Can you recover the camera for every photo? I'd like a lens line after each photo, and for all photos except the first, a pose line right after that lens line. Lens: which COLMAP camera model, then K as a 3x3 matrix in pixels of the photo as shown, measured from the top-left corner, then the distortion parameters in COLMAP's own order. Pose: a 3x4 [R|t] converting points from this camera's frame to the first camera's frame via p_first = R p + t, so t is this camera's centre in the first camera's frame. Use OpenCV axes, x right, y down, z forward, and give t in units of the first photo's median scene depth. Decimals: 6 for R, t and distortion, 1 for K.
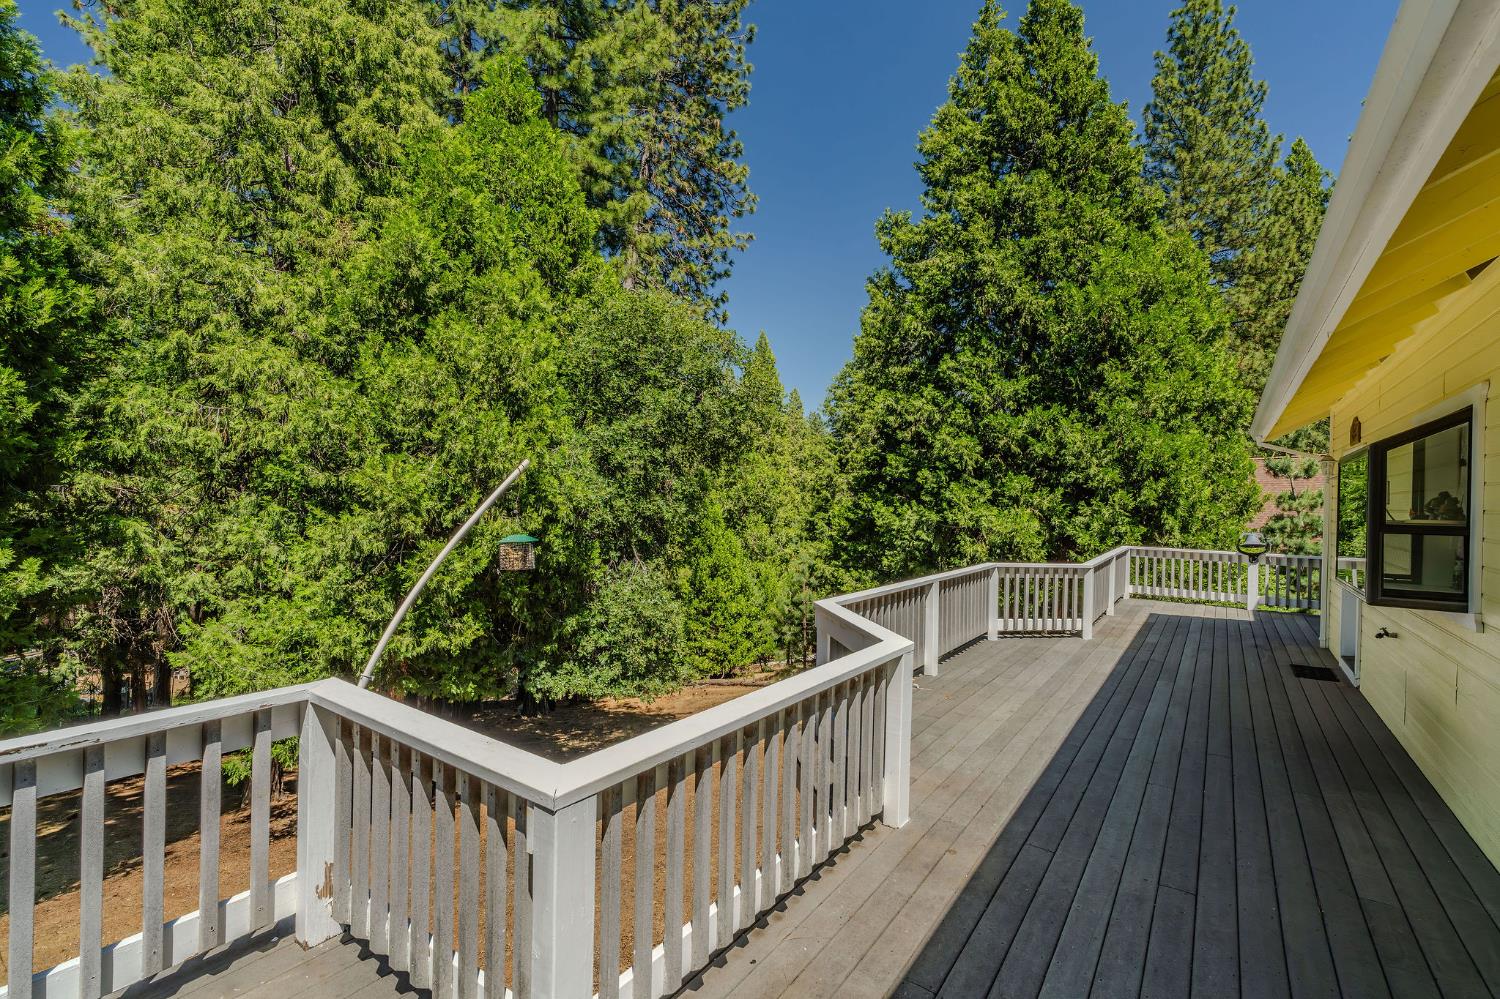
lens RADIAL K [[673.7, 0, 756.0], [0, 673.7, 498.1], [0, 0, 1]] dist [-0.003276, 0.000804]
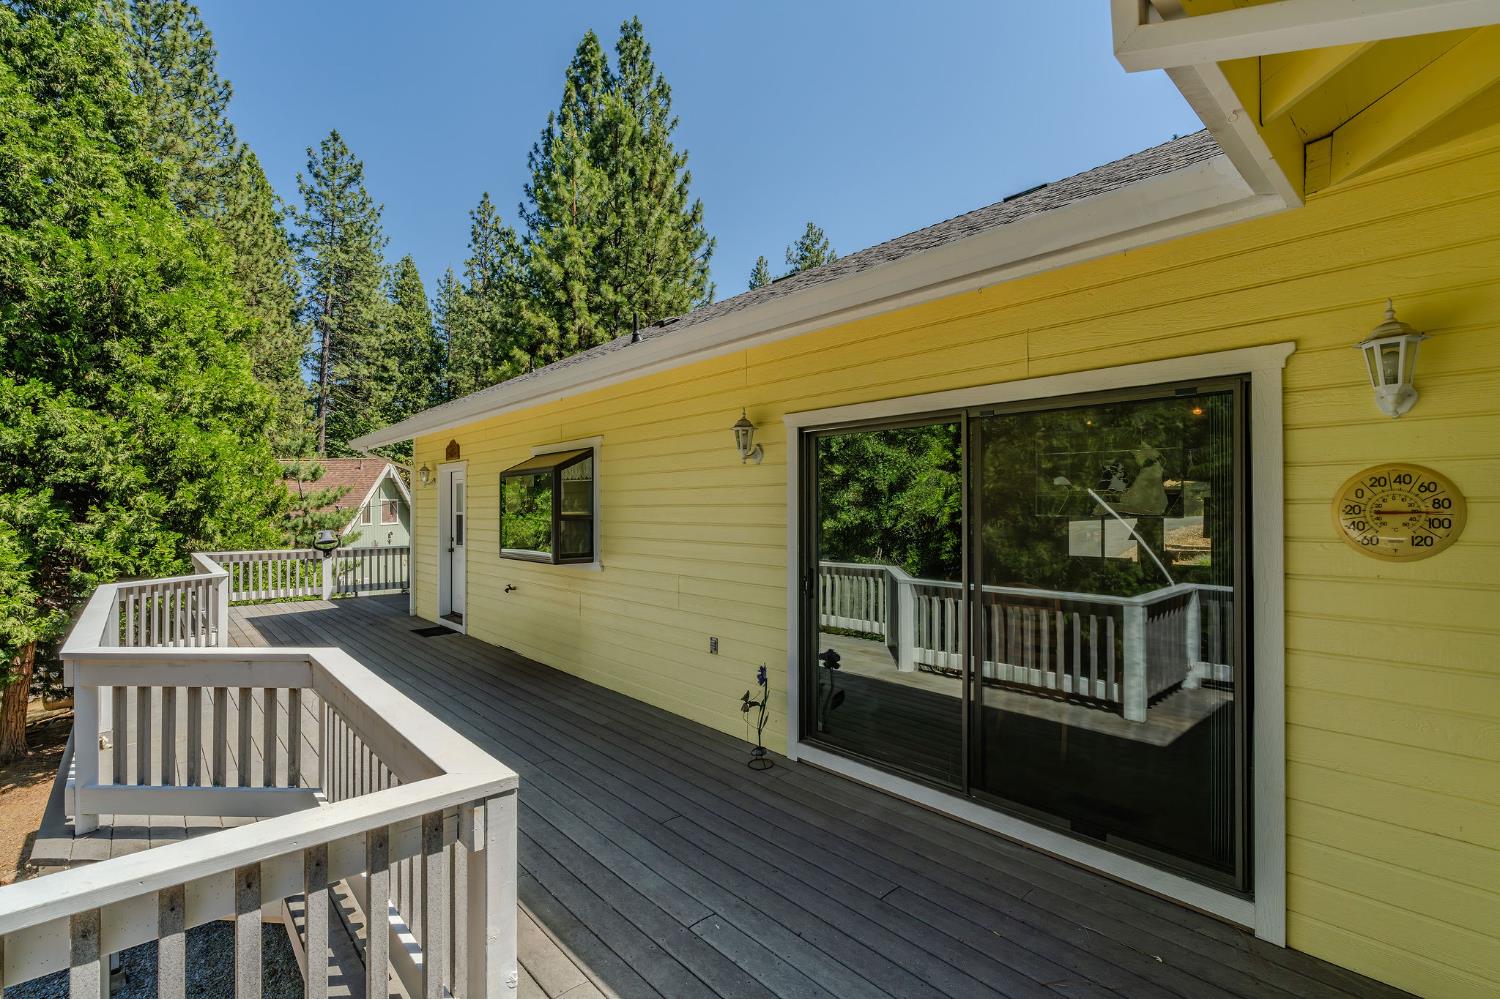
lens RADIAL K [[673.7, 0, 756.8], [0, 673.7, 507.9], [0, 0, 1]] dist [-0.003276, 0.000804]
pose [[0.224077, -0.023611, 0.974285, -0.127270], [0.010225, 0.999708, 0.021876, -0.002195], [-0.974518, 0.005061, 0.224253, 0.035118]]
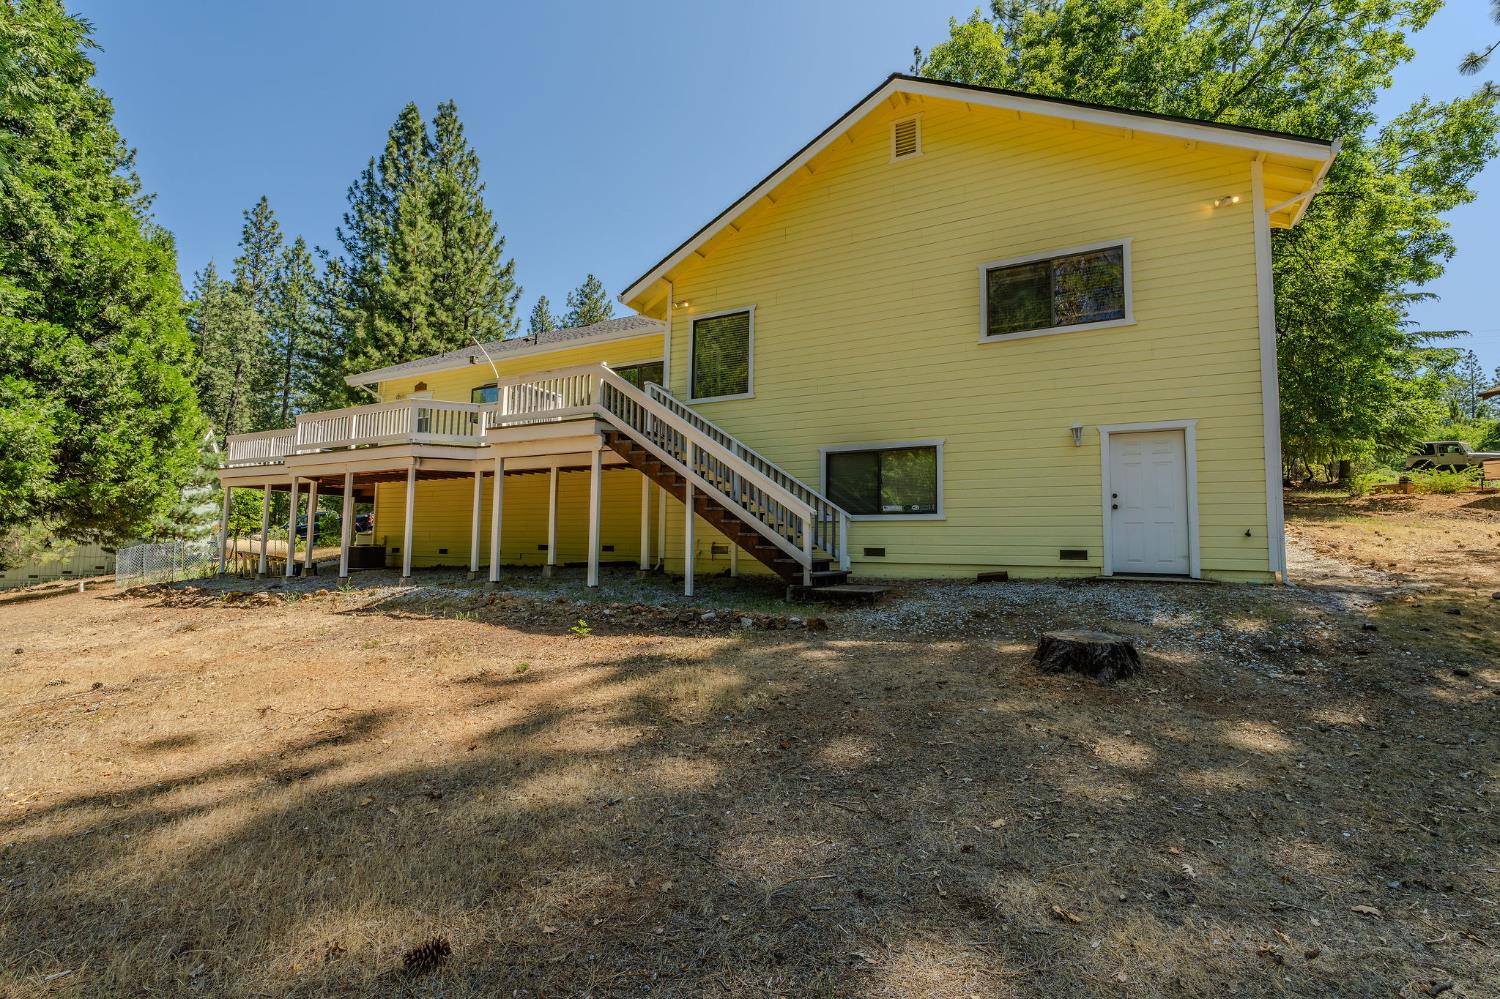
lens RADIAL K [[718.2, 0, 806.2], [0, 718.2, 549.1], [0, 0, 1]] dist [0.005290, 0.000734]
pose [[-0.157401, 0.008996, 0.987494, -1.024807], [-0.004394, 0.999942, -0.009810, 0.265486], [-0.987525, -0.005883, -0.157353, -0.065154]]
